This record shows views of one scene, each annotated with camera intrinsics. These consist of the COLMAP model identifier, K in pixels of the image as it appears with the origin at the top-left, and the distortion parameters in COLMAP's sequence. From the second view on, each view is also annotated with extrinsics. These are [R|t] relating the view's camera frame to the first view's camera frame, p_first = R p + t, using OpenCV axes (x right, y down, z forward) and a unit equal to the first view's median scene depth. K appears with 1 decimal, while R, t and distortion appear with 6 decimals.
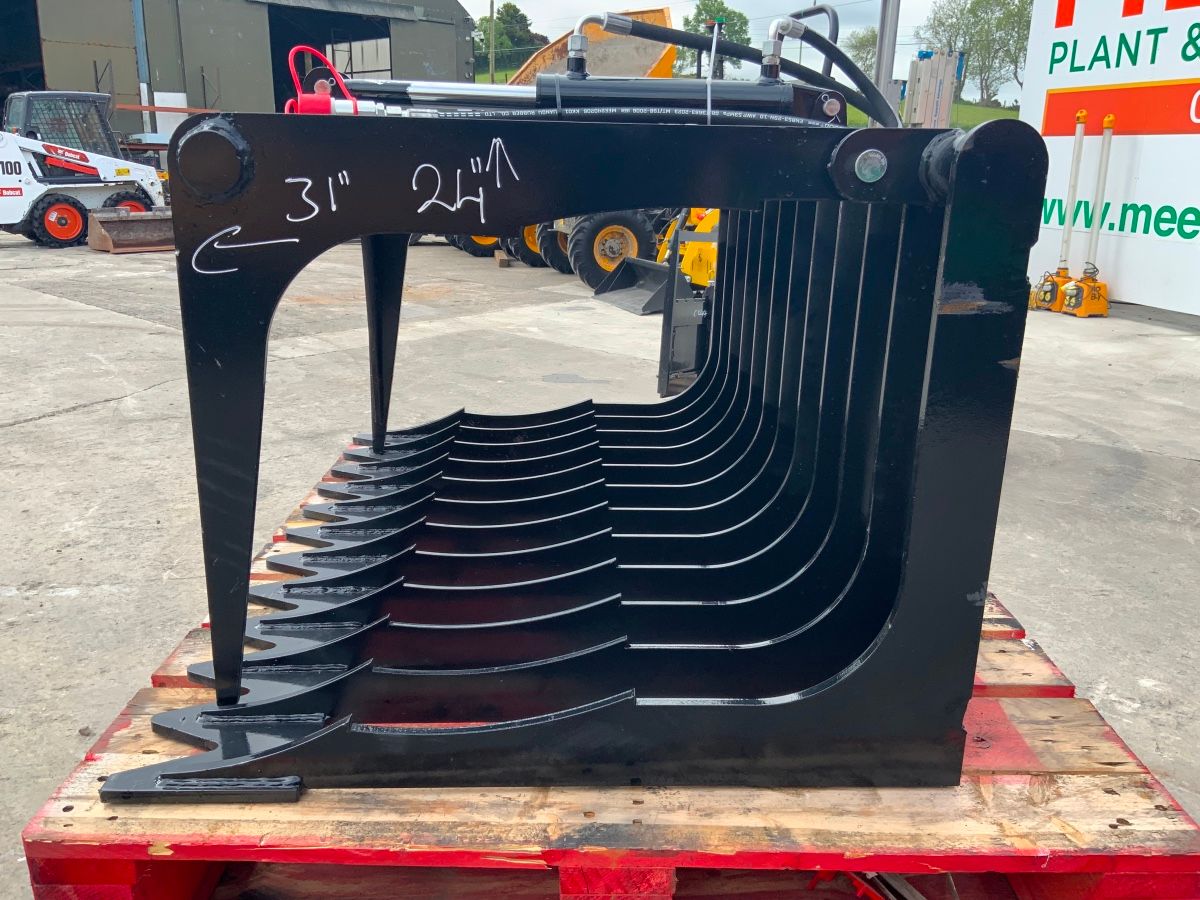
lens RADIAL K [[1003.3, 0, 597.8], [0, 1003.3, 450.1], [0, 0, 1]] dist [0.042166, -0.085389]
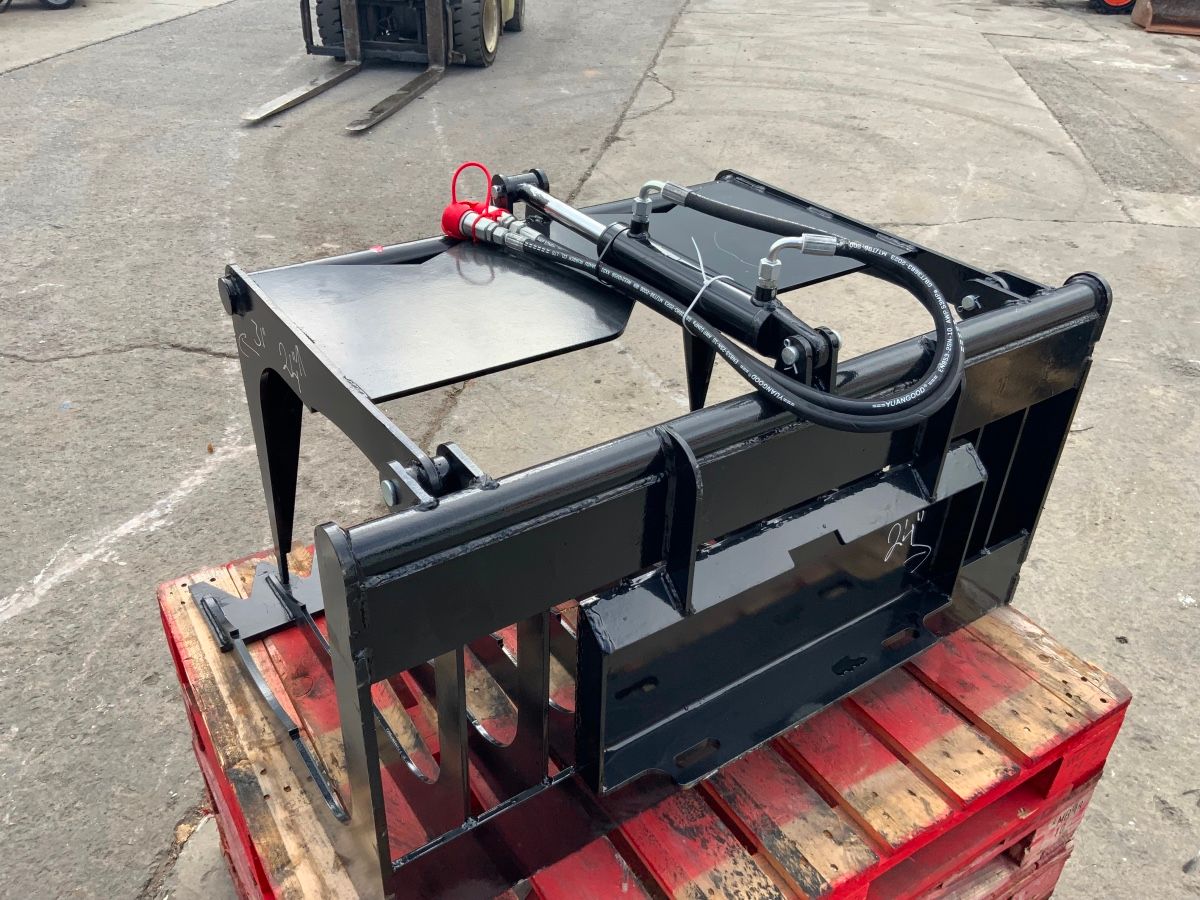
lens RADIAL K [[1003.3, 0, 596.0], [0, 1003.3, 448.8], [0, 0, 1]] dist [0.042166, -0.085389]
pose [[0.518150, 0.450782, -0.726853, 0.270828], [-0.250728, 0.892554, 0.374811, -0.185299], [0.817714, -0.011966, 0.575501, 0.122981]]
